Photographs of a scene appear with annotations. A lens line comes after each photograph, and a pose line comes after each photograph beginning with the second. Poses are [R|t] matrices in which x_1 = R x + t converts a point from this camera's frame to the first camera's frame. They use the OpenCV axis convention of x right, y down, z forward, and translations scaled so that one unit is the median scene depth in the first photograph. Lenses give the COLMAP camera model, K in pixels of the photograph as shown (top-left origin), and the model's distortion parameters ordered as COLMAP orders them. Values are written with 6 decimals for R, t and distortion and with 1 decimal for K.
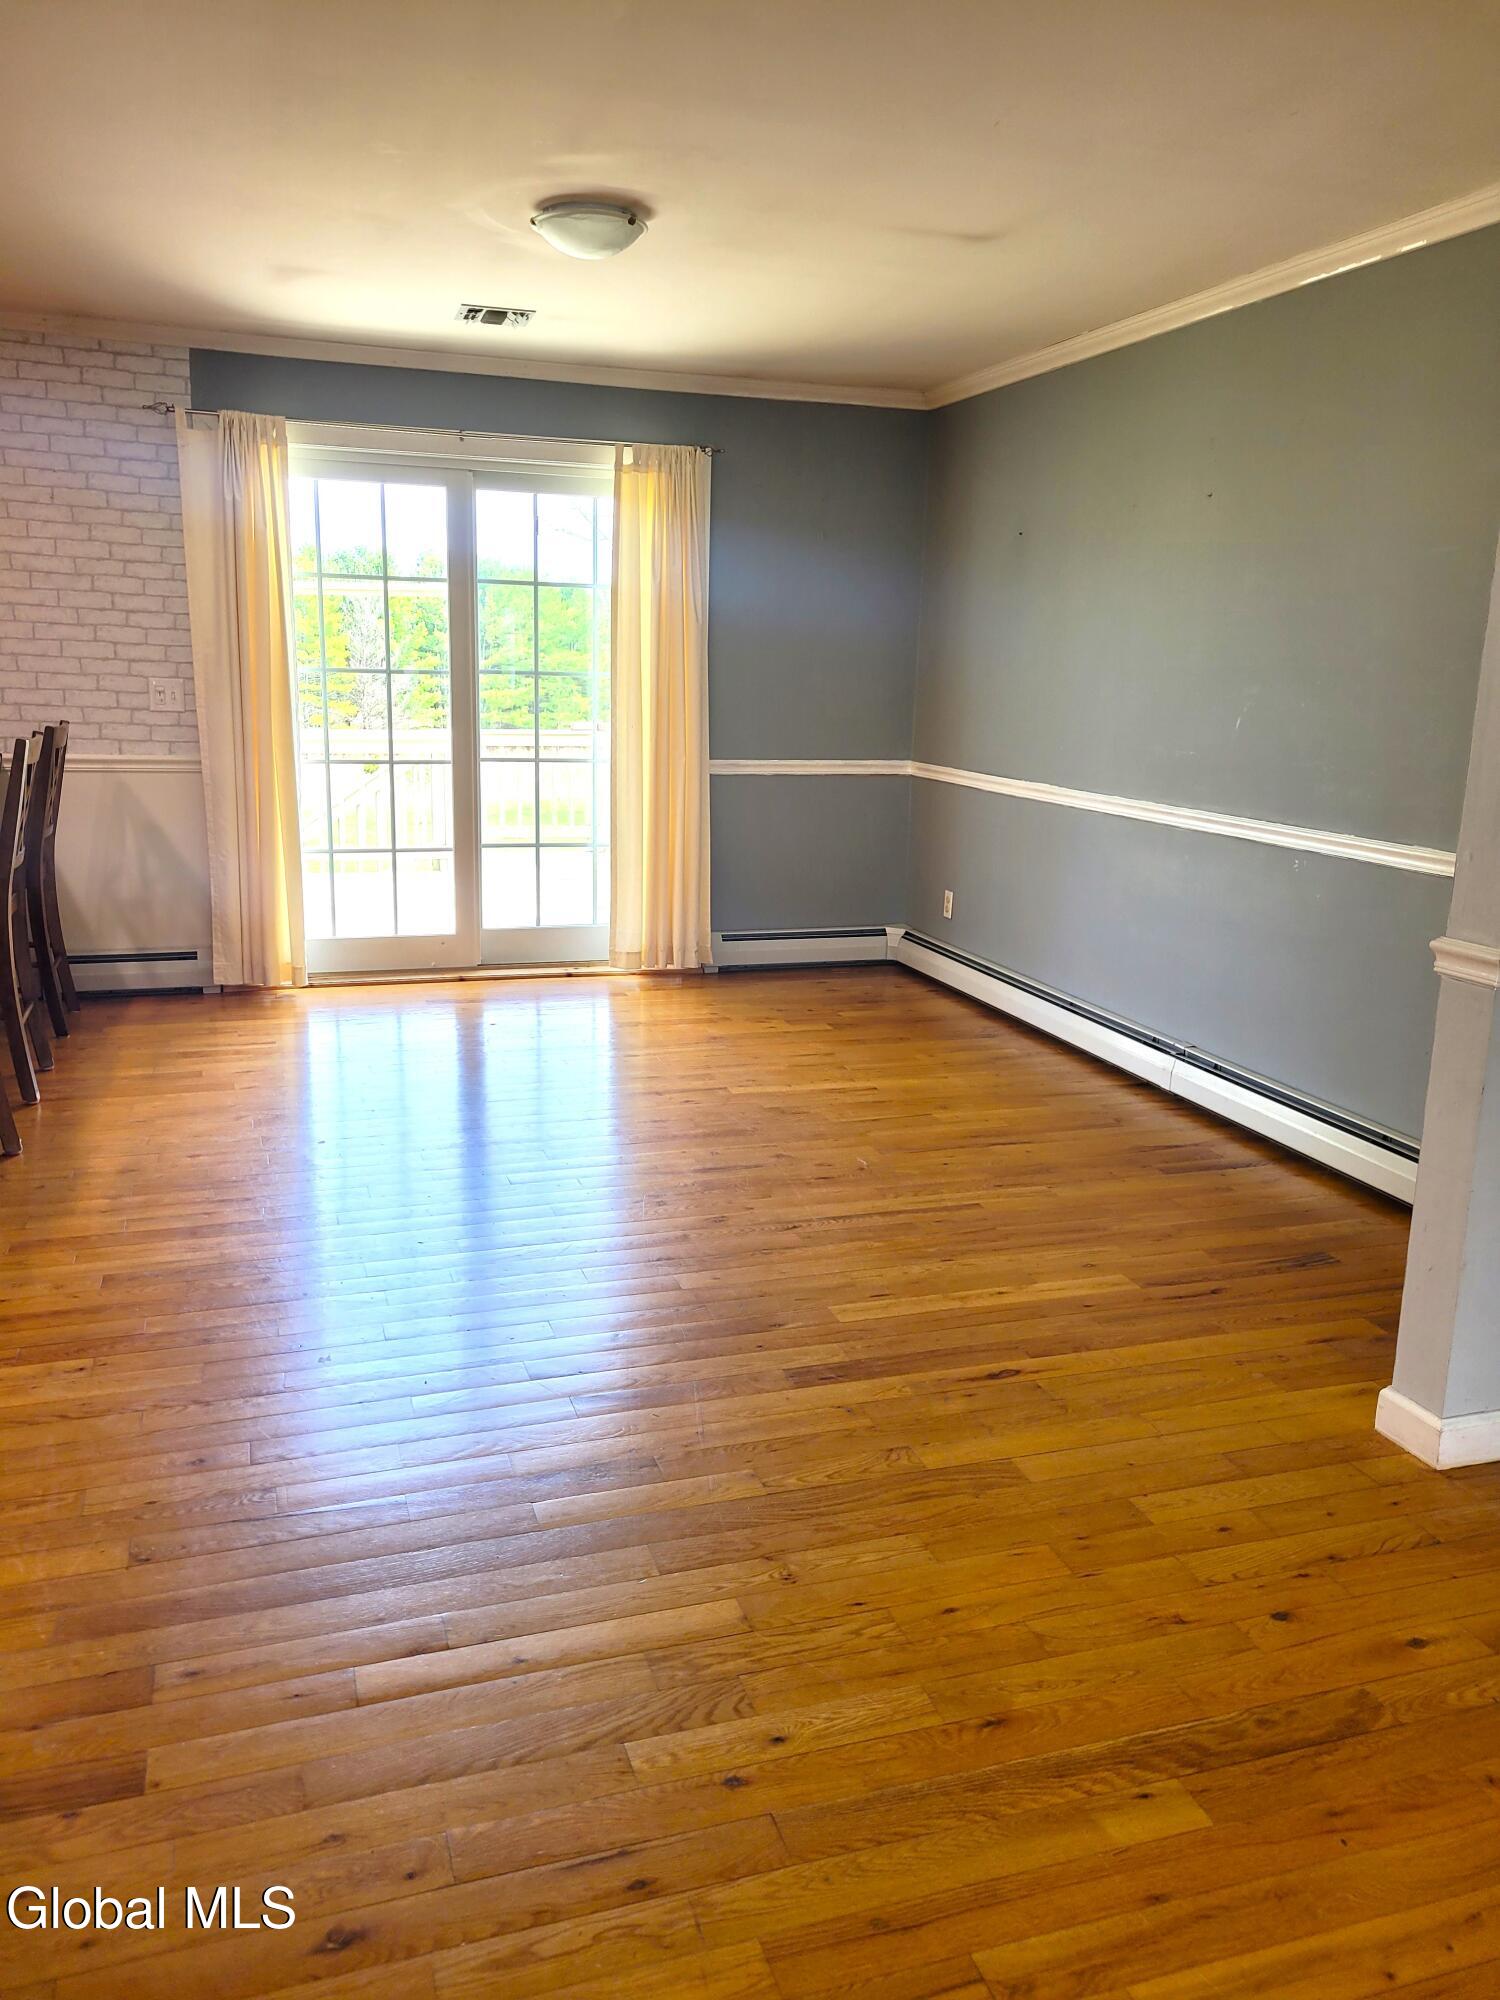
lens RADIAL K [[1507.1, 0, 743.7], [0, 1507.1, 982.5], [0, 0, 1]] dist [0.046556, -0.029431]
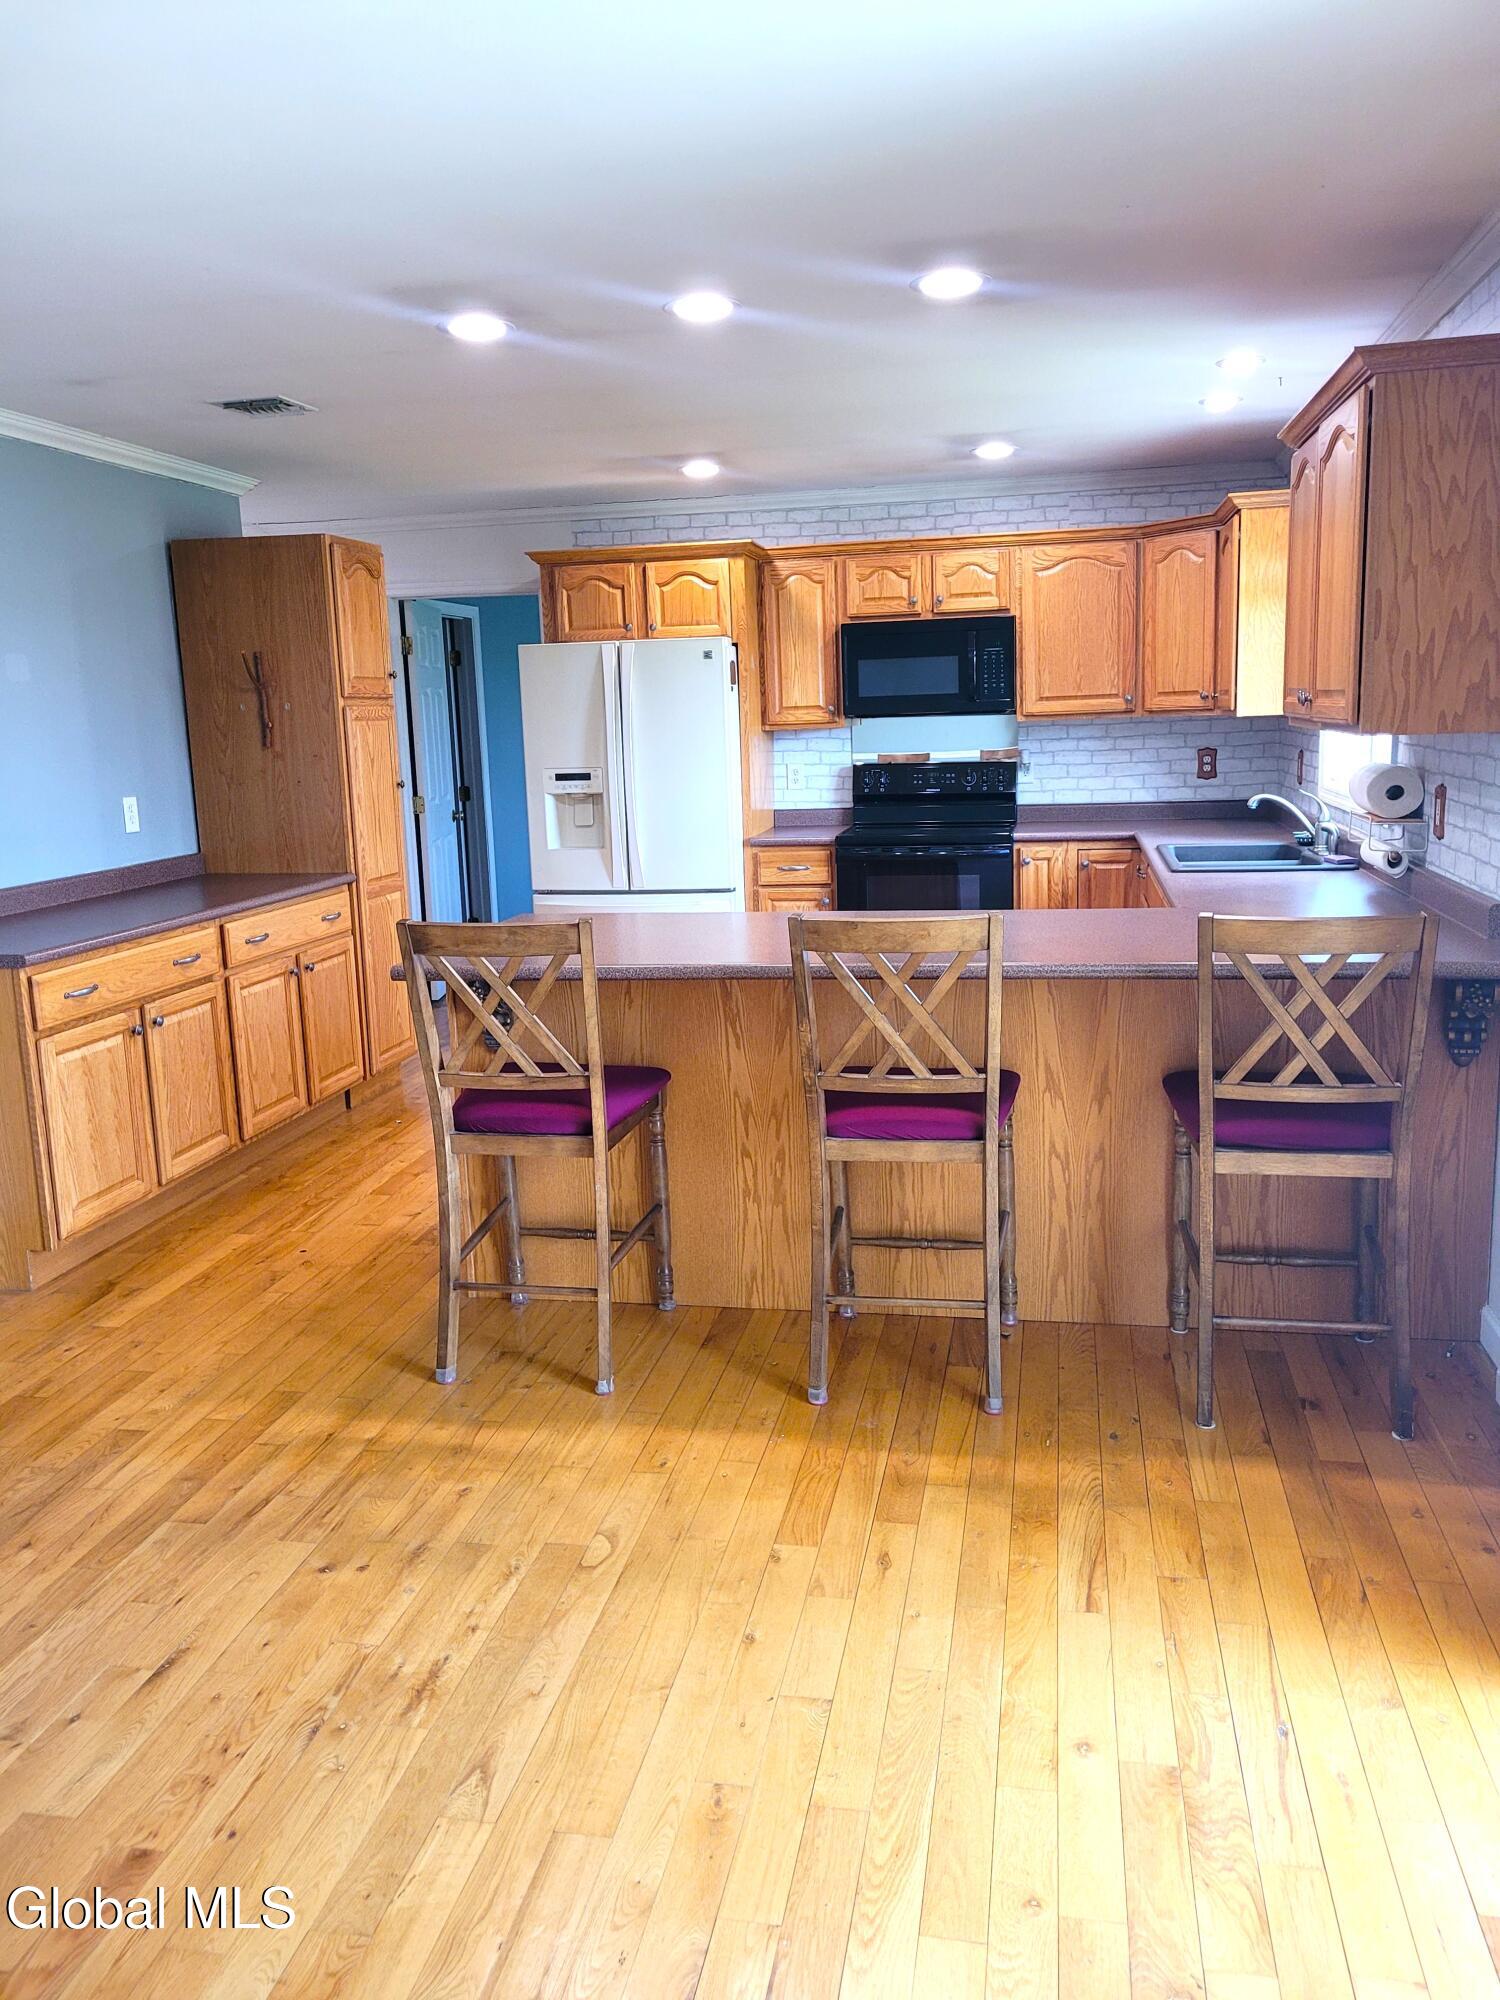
lens RADIAL K [[1507.1, 0, 768.8], [0, 1507.1, 975.7], [0, 0, 1]] dist [0.046556, -0.029431]
pose [[-0.482100, 0.144107, -0.864183, 0.114358], [-0.164935, 0.953815, 0.251065, -0.238729], [0.860451, 0.263573, -0.436066, 1.010882]]
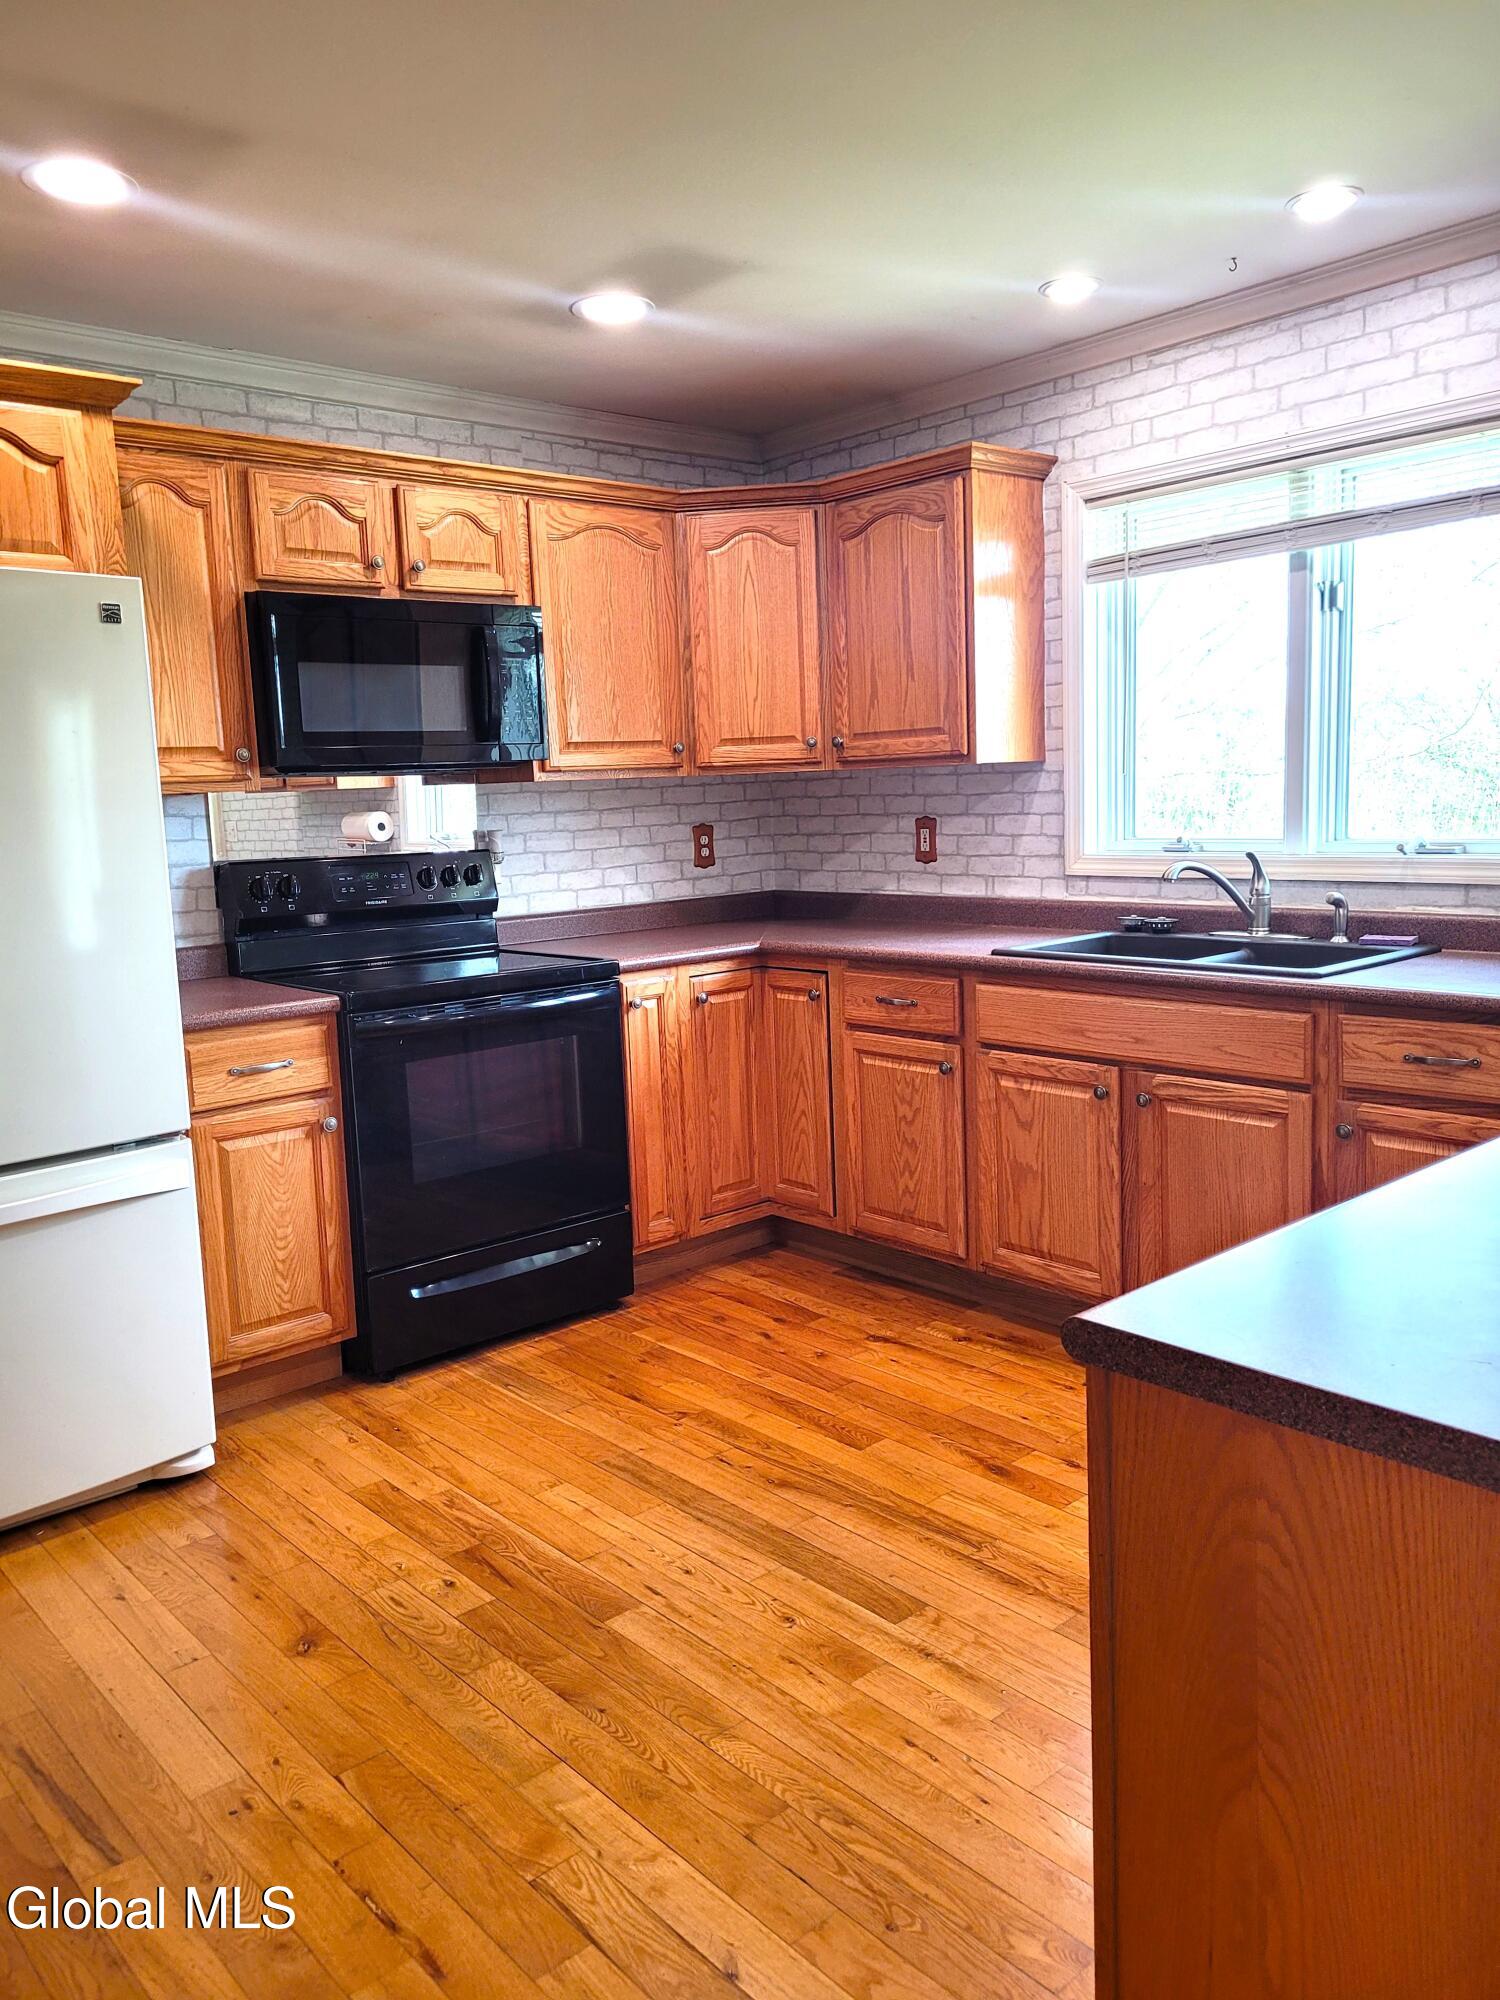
lens RADIAL K [[1507.1, 0, 740.0], [0, 1507.1, 982.3], [0, 0, 1]] dist [0.046556, -0.029431]
pose [[0.392207, 0.079262, -0.916456, -0.331546], [-0.148262, 0.988702, 0.022061, -0.095885], [0.907850, 0.127223, 0.399528, 0.409033]]
